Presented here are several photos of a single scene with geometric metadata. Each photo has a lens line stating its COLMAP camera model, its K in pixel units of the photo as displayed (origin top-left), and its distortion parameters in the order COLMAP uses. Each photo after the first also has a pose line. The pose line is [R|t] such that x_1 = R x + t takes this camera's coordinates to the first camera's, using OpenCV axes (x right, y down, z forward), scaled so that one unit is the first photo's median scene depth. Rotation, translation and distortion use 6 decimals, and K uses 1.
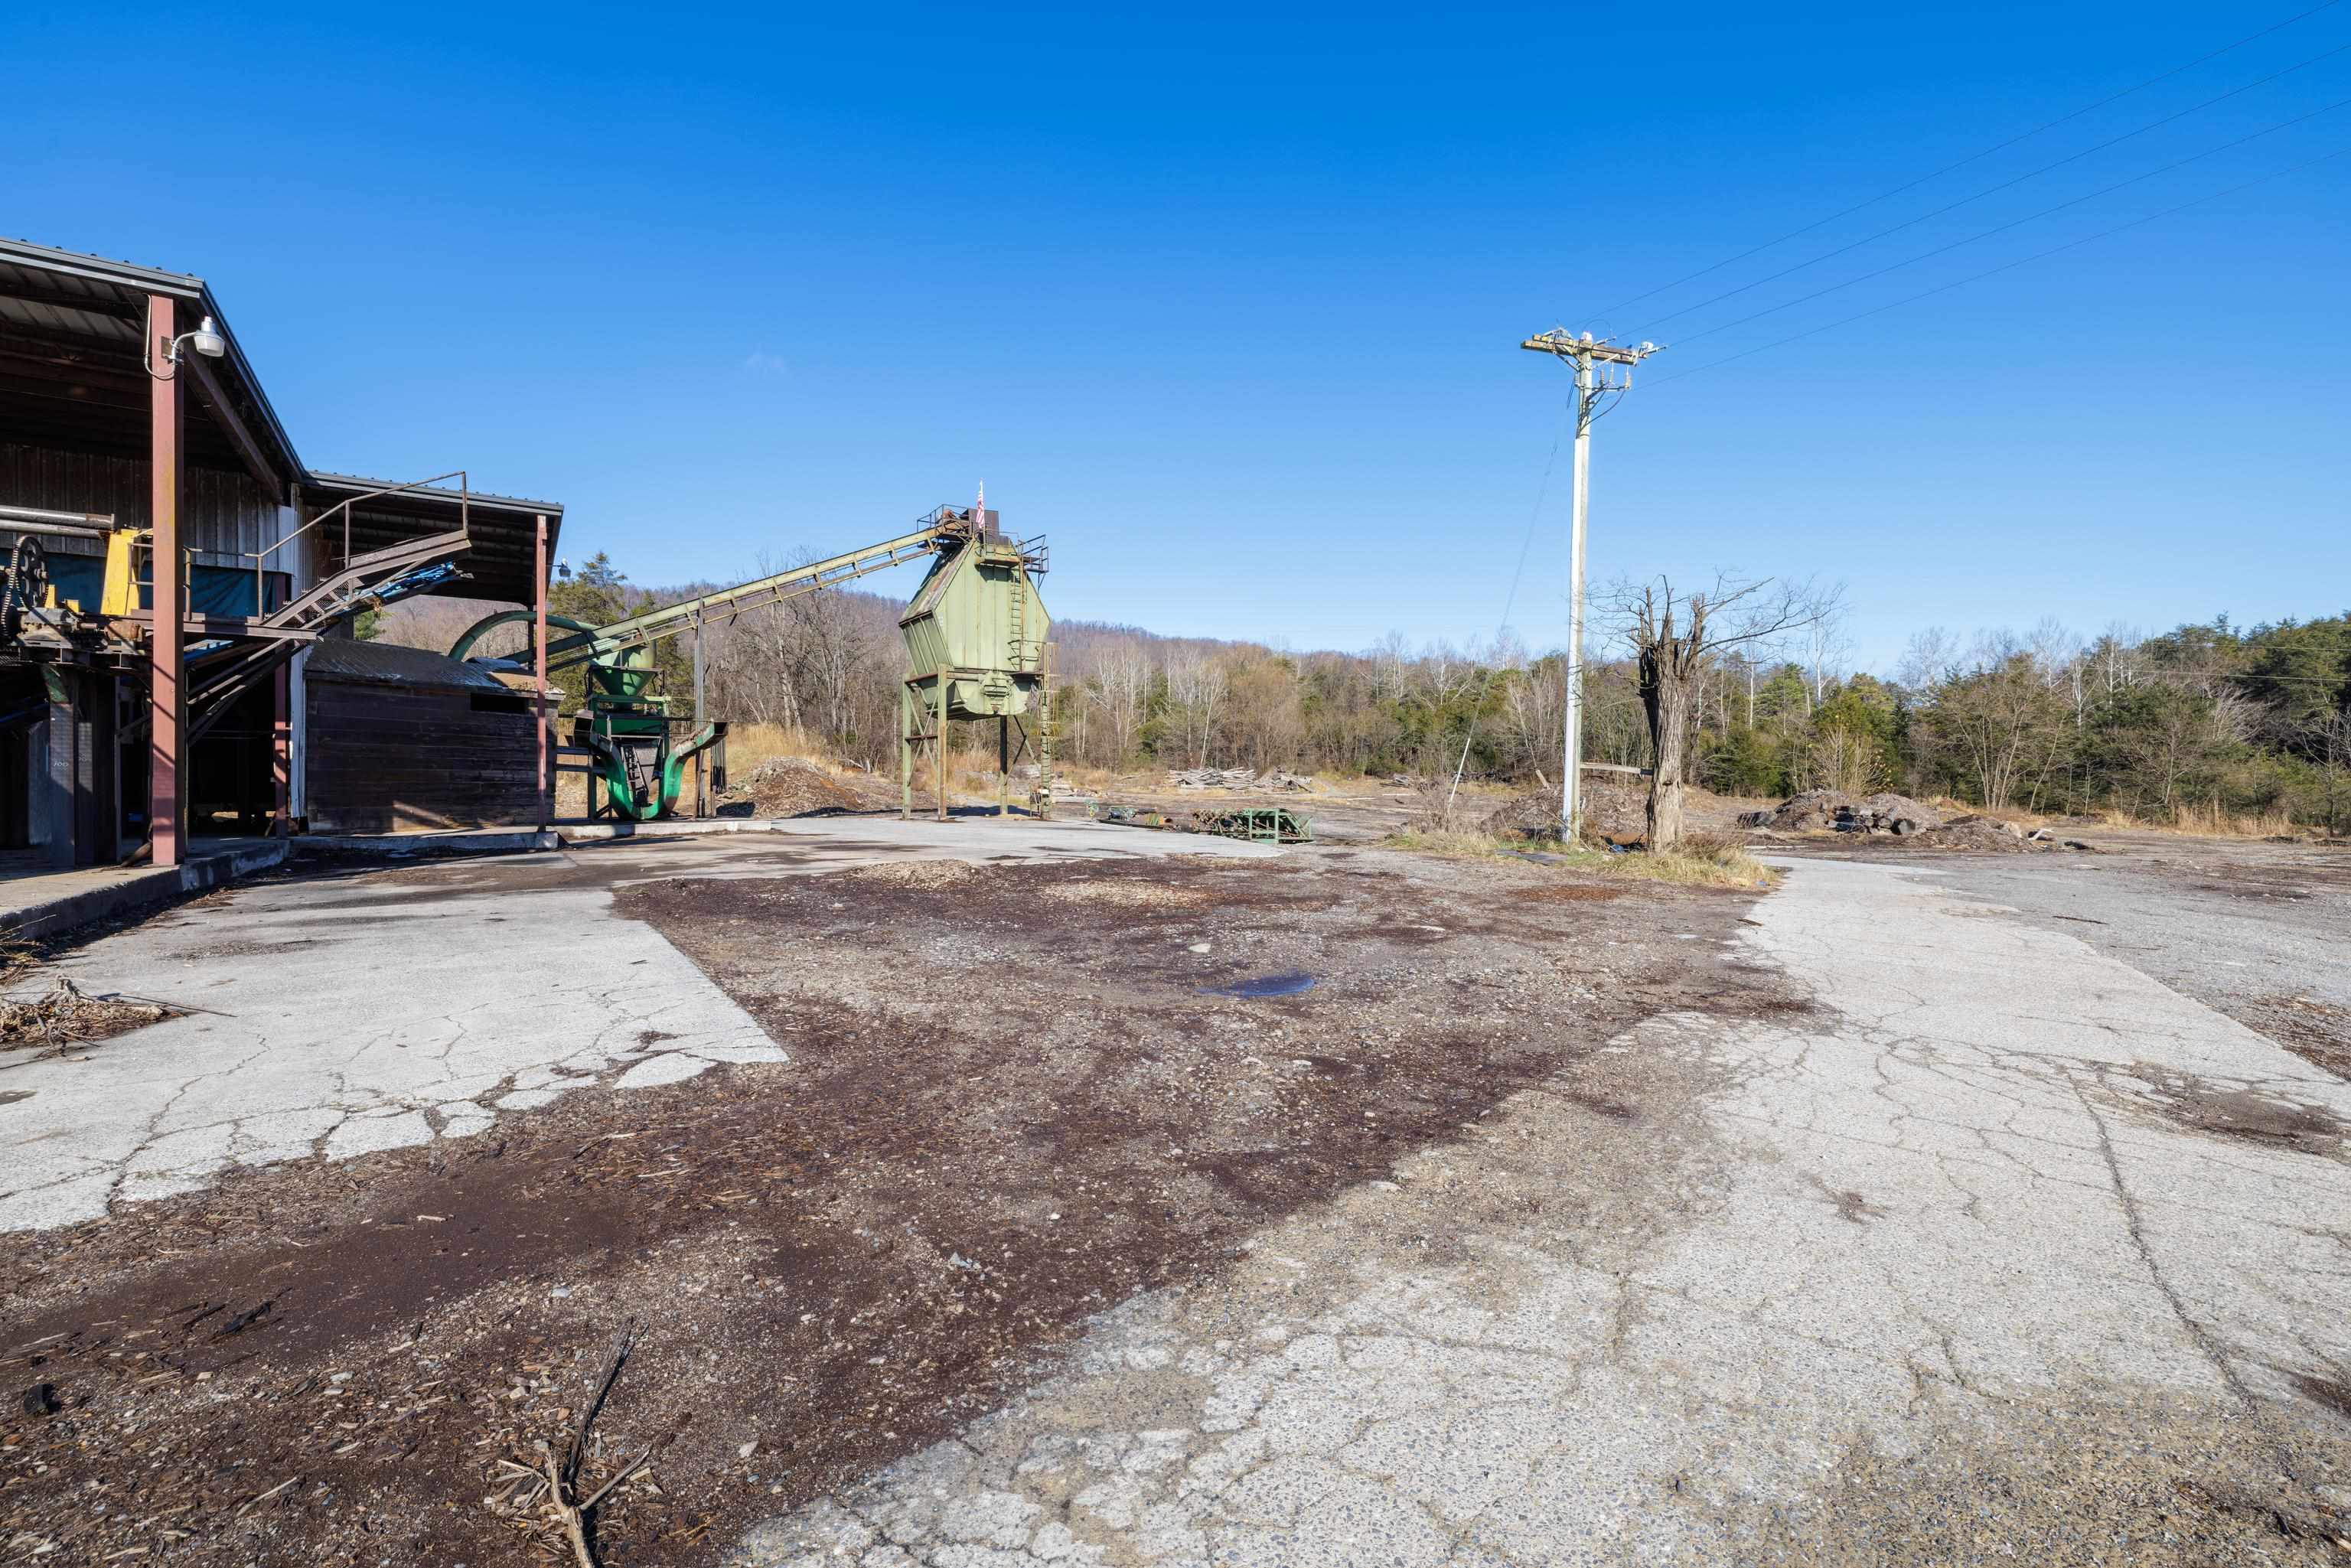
lens RADIAL K [[1009.4, 0, 1173.7], [0, 1009.4, 782.2], [0, 0, 1]] dist [0.001517, 0.000191]
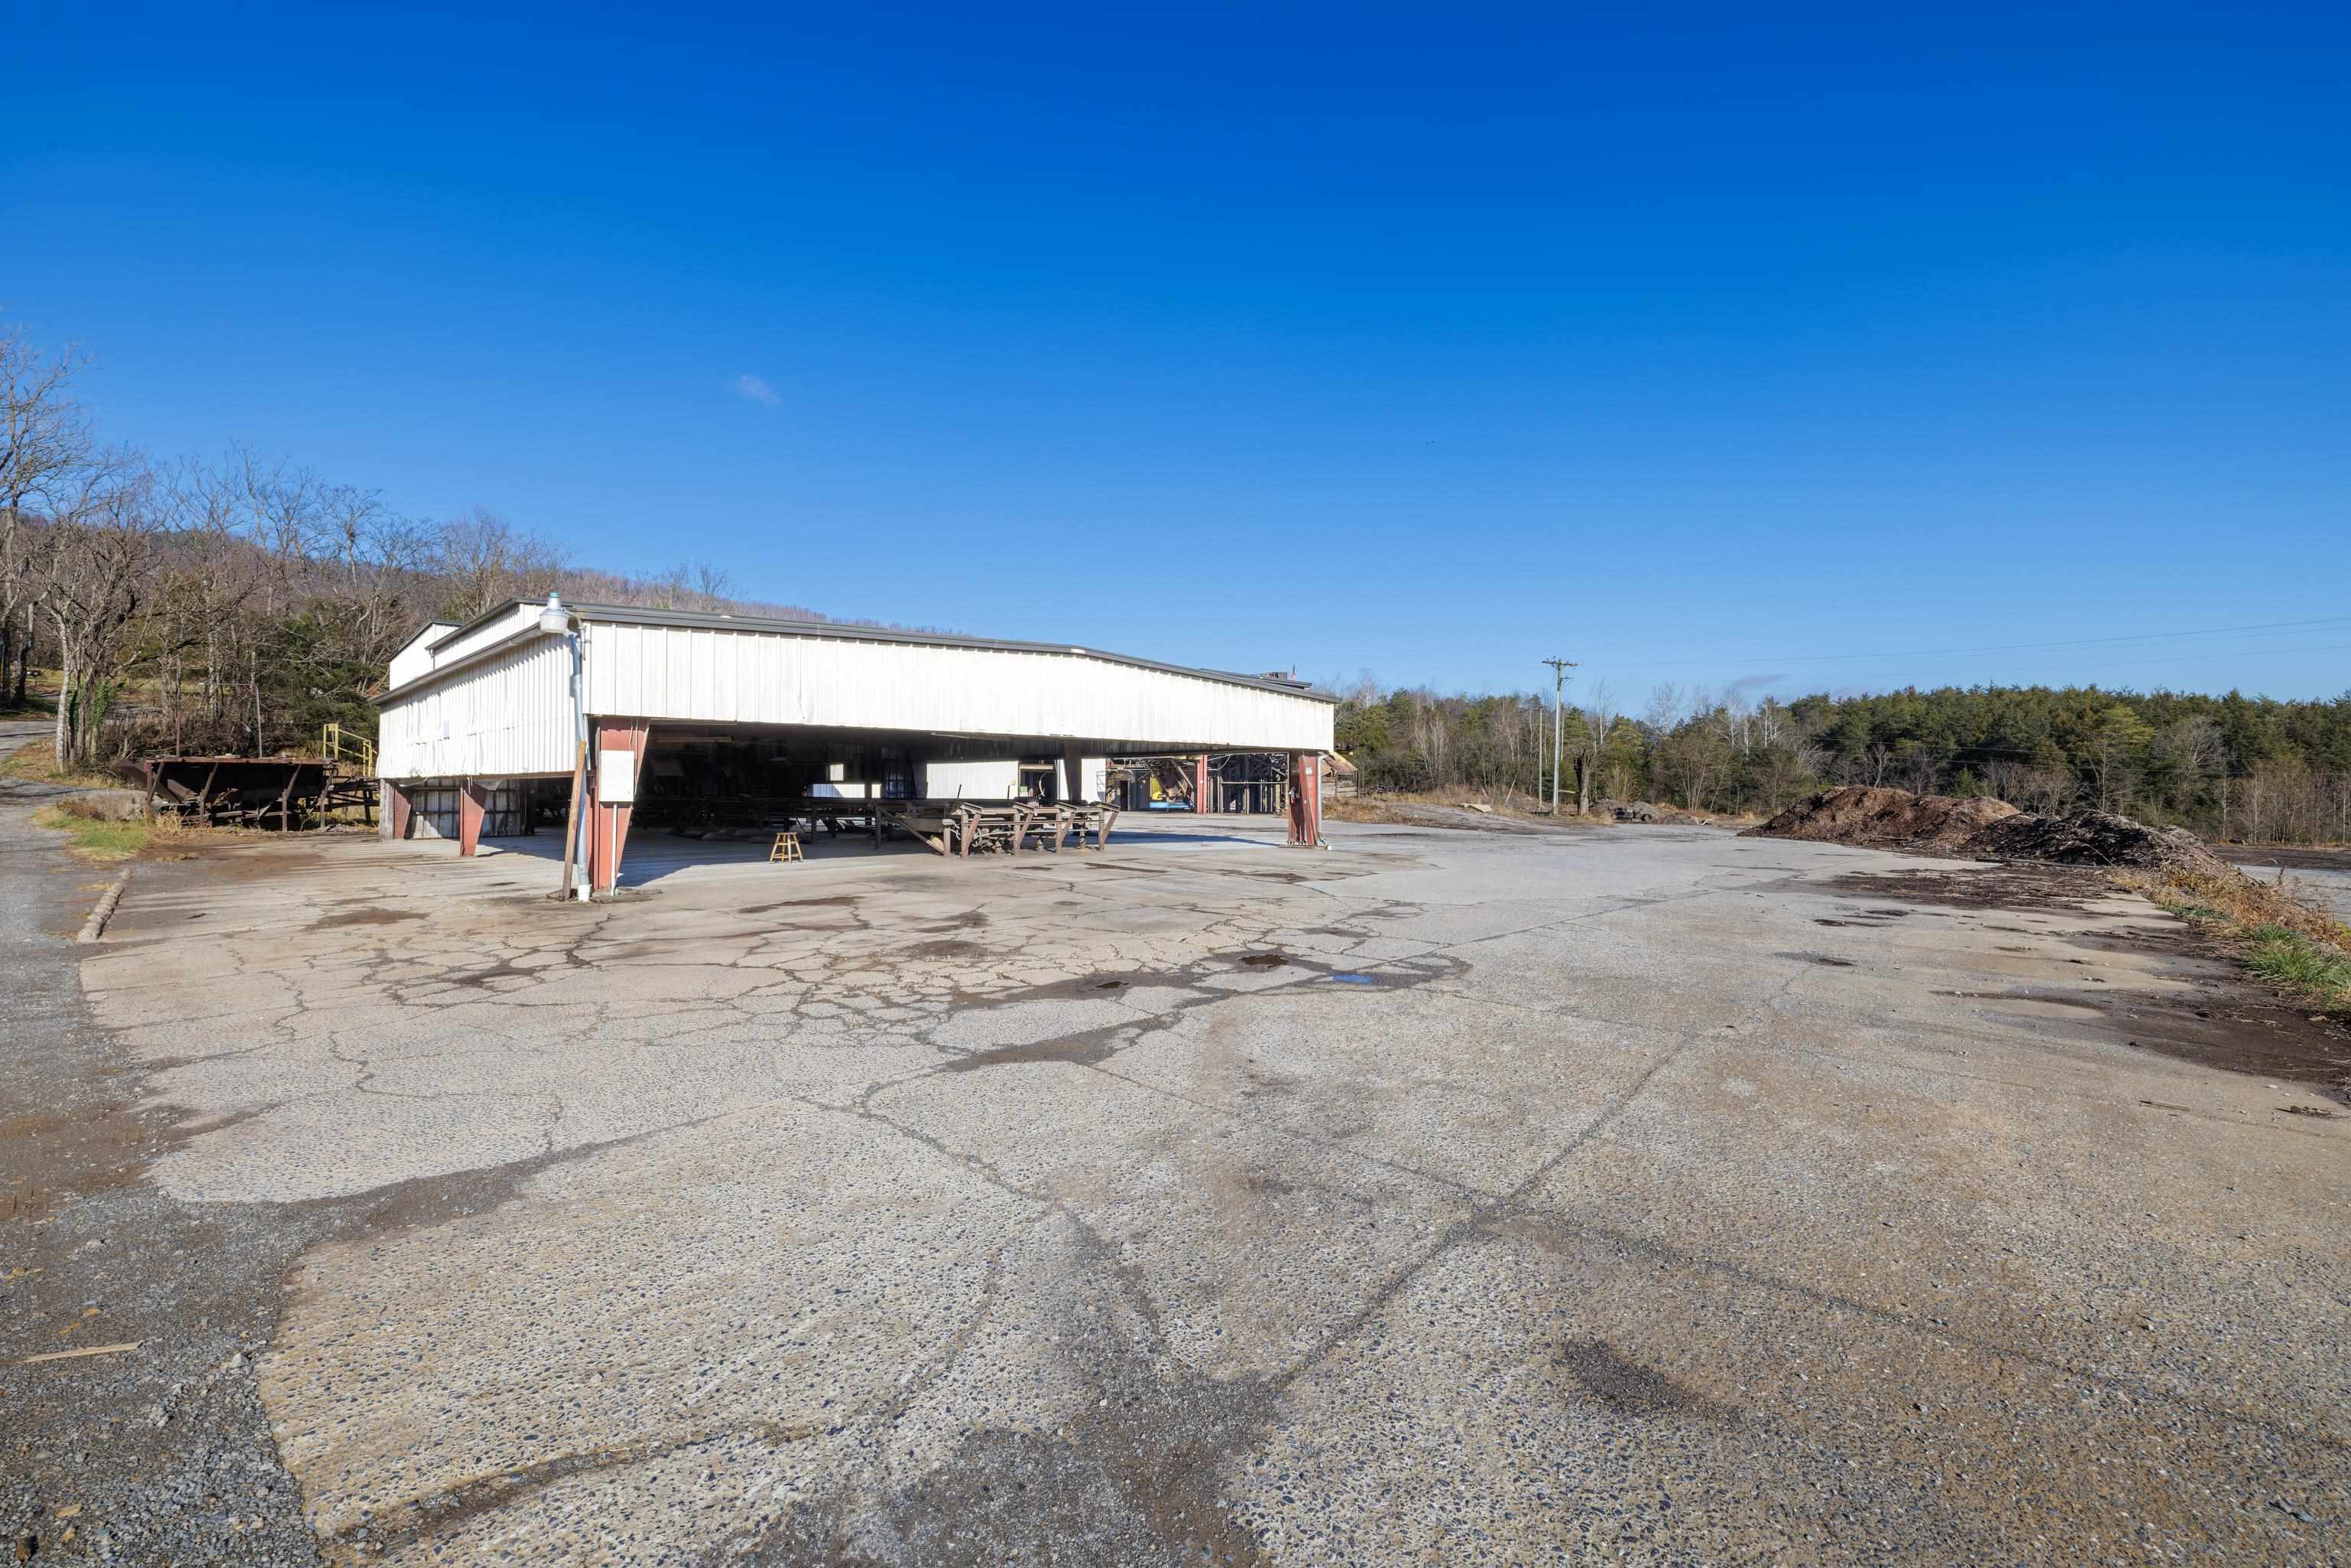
lens RADIAL K [[1009.4, 0, 1176.9], [0, 1009.4, 792.7], [0, 0, 1]] dist [0.001517, 0.000191]
pose [[0.982030, 0.006654, 0.188606, -0.414282], [-0.007069, 0.999974, 0.001527, -0.001833], [-0.188591, -0.002833, 0.982052, -0.573205]]
